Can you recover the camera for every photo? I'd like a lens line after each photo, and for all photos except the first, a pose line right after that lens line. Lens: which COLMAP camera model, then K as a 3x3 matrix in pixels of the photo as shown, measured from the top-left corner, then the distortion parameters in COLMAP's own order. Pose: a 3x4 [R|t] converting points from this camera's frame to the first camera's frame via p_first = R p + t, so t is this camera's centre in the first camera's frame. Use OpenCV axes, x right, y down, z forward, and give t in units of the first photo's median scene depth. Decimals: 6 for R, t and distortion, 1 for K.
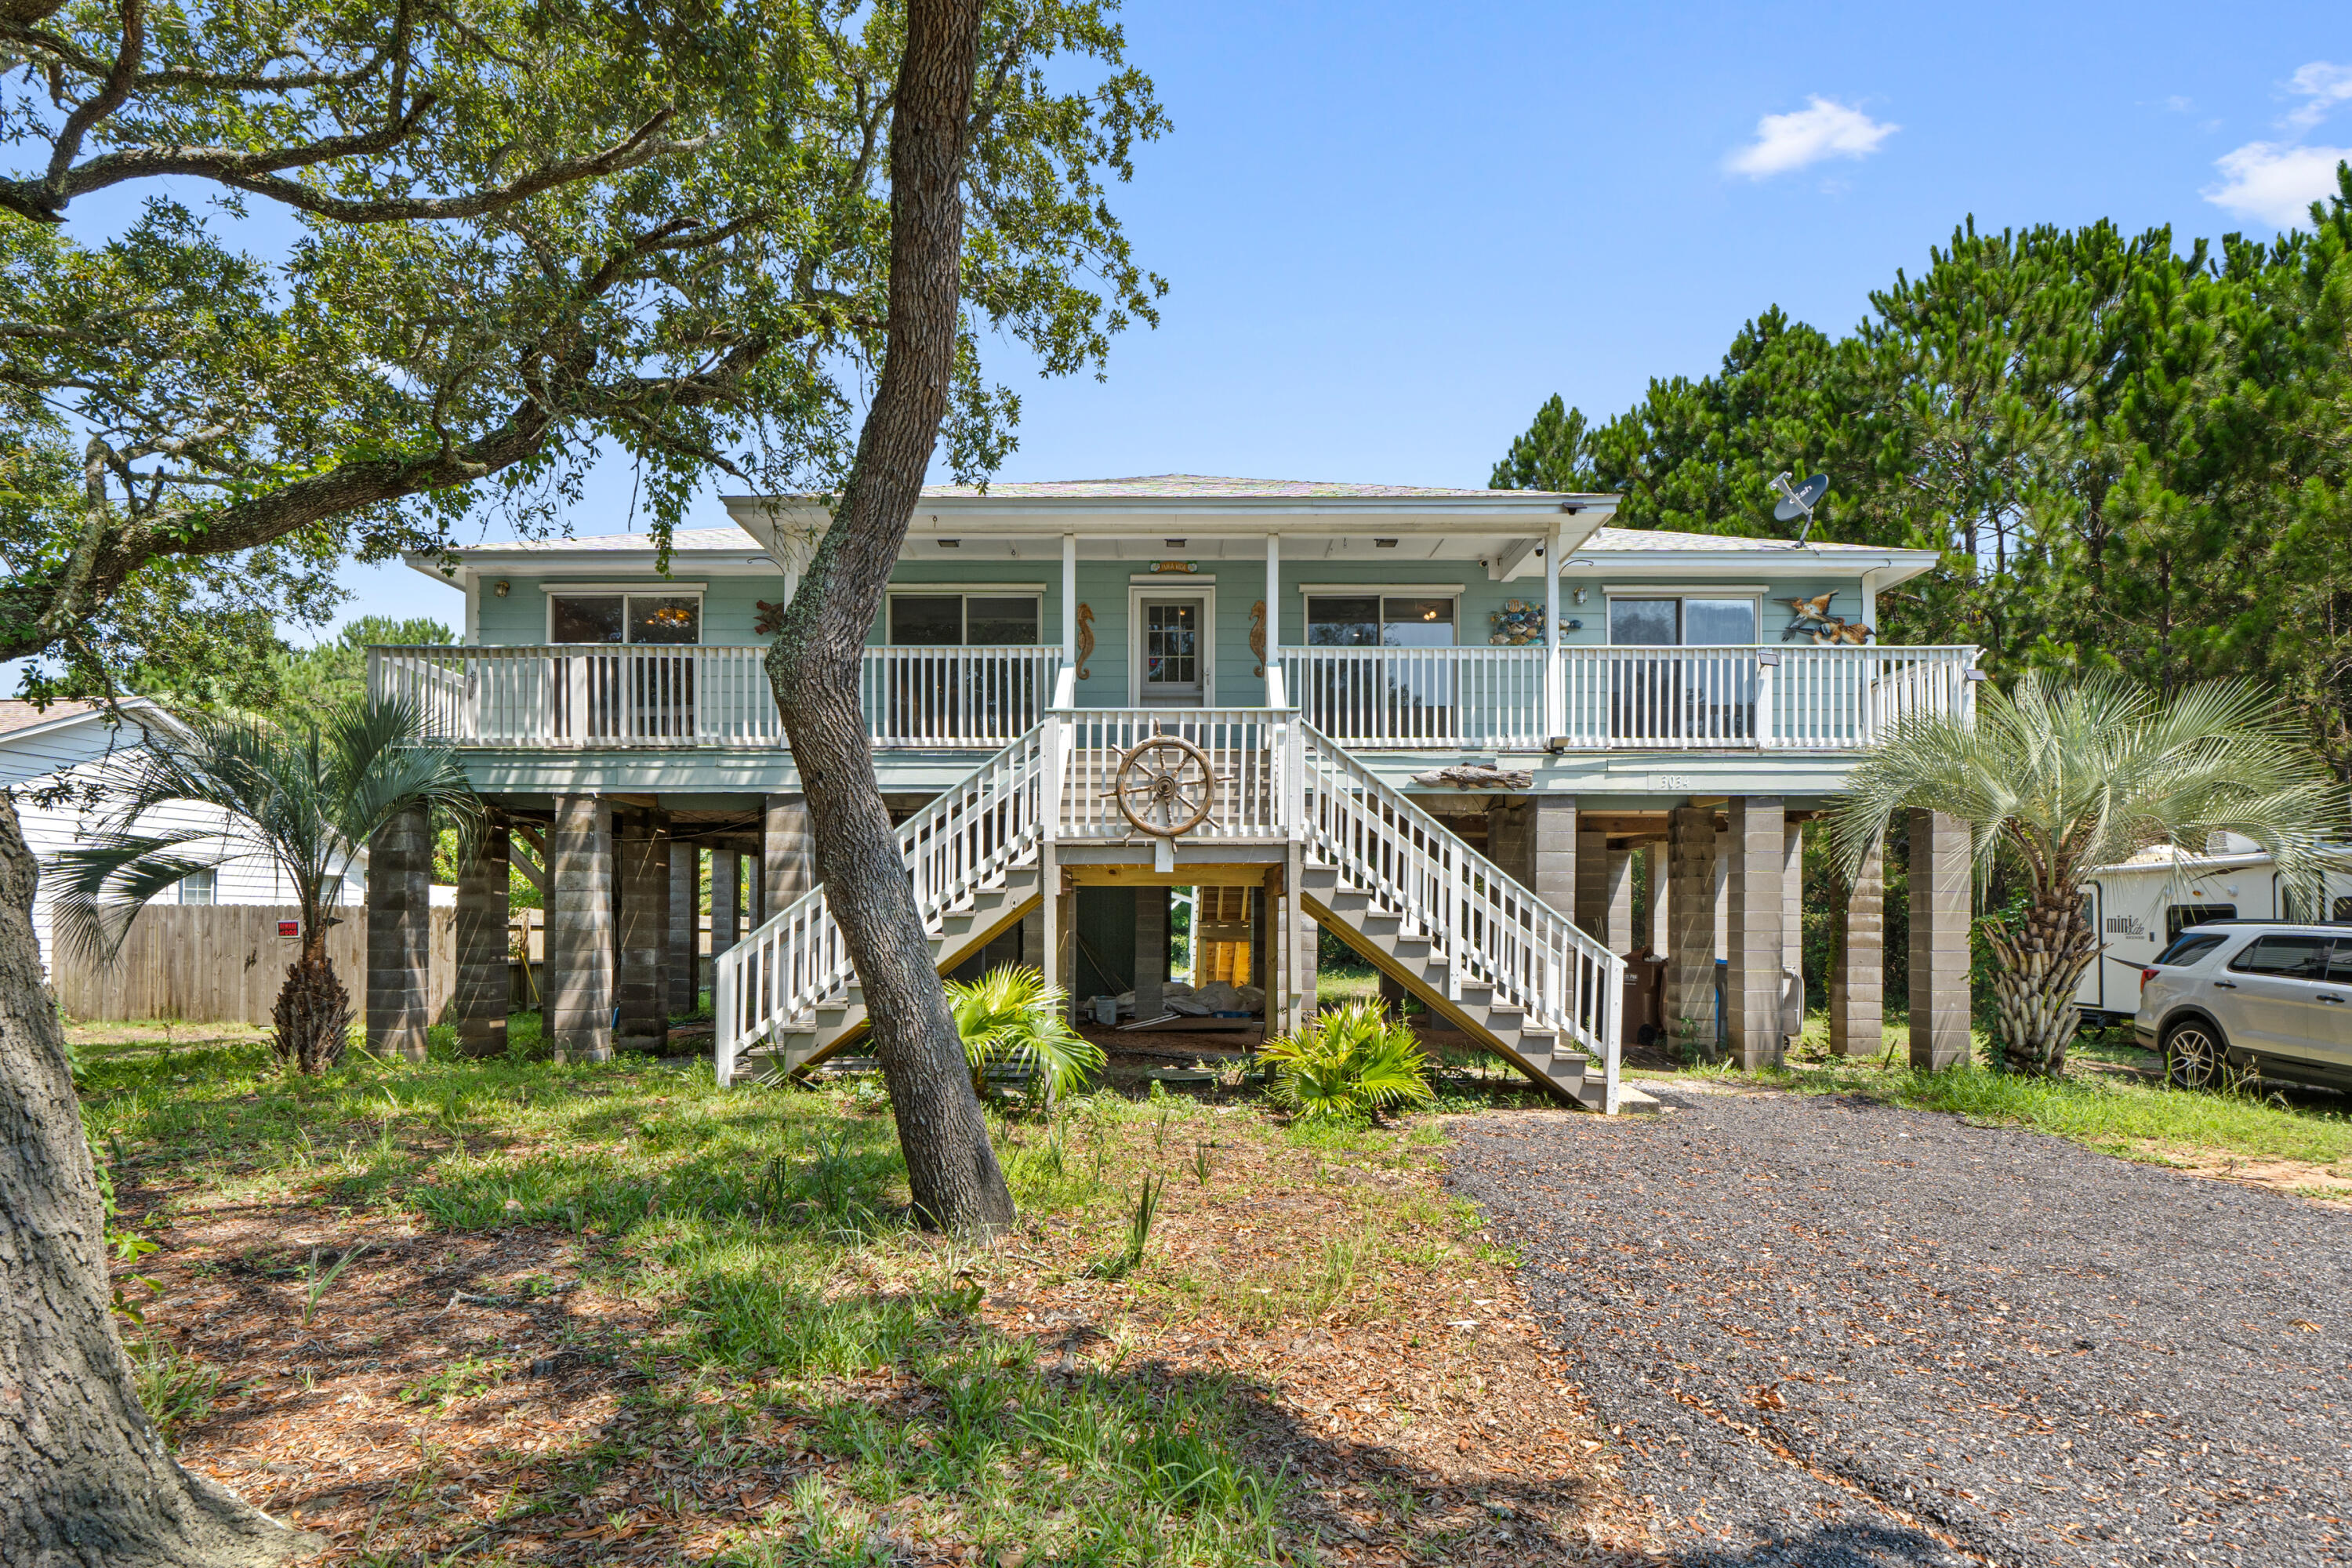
lens RADIAL K [[1212.6, 0, 1176.0], [0, 1212.6, 784.0], [0, 0, 1]] dist [-0.000797, -0.000044]
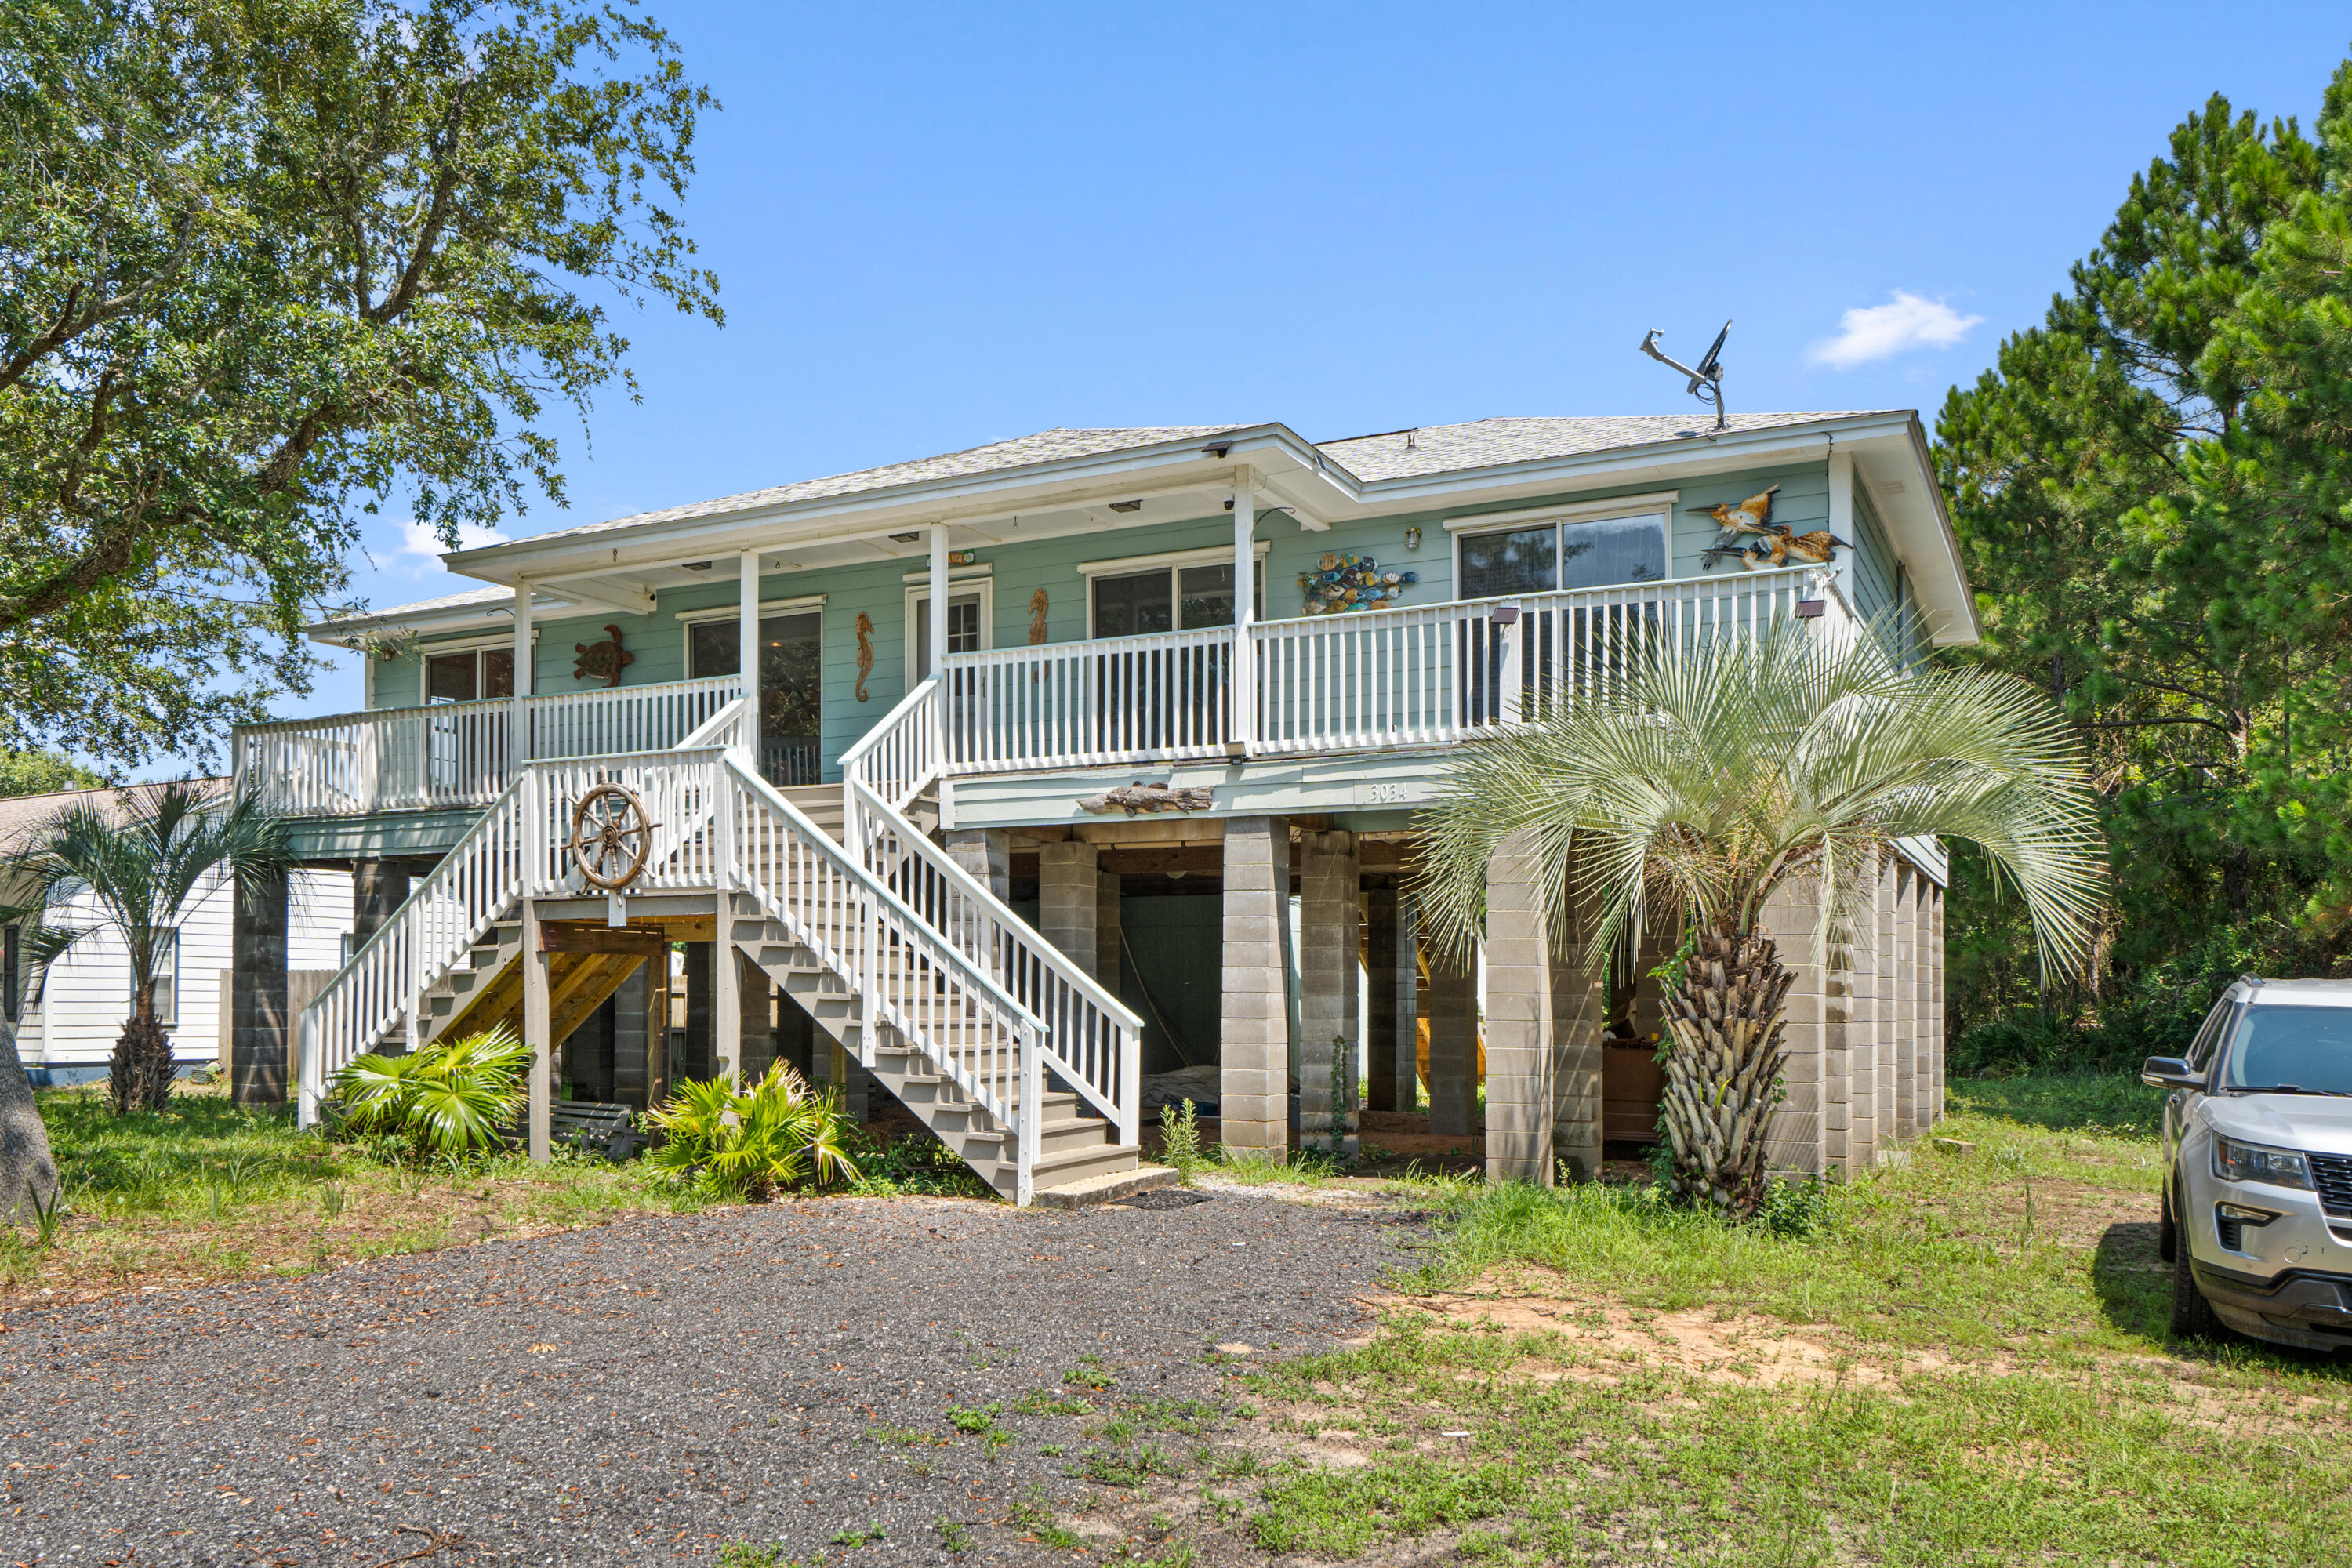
lens RADIAL K [[1804.1, 0, 1176.0], [0, 1804.1, 784.0], [0, 0, 1]] dist [0.011913, 0.000548]
pose [[0.887383, -0.051759, -0.458119, 0.803248], [0.049091, 0.998637, -0.017737, 0.006551], [0.458413, -0.006750, 0.888714, -0.043227]]
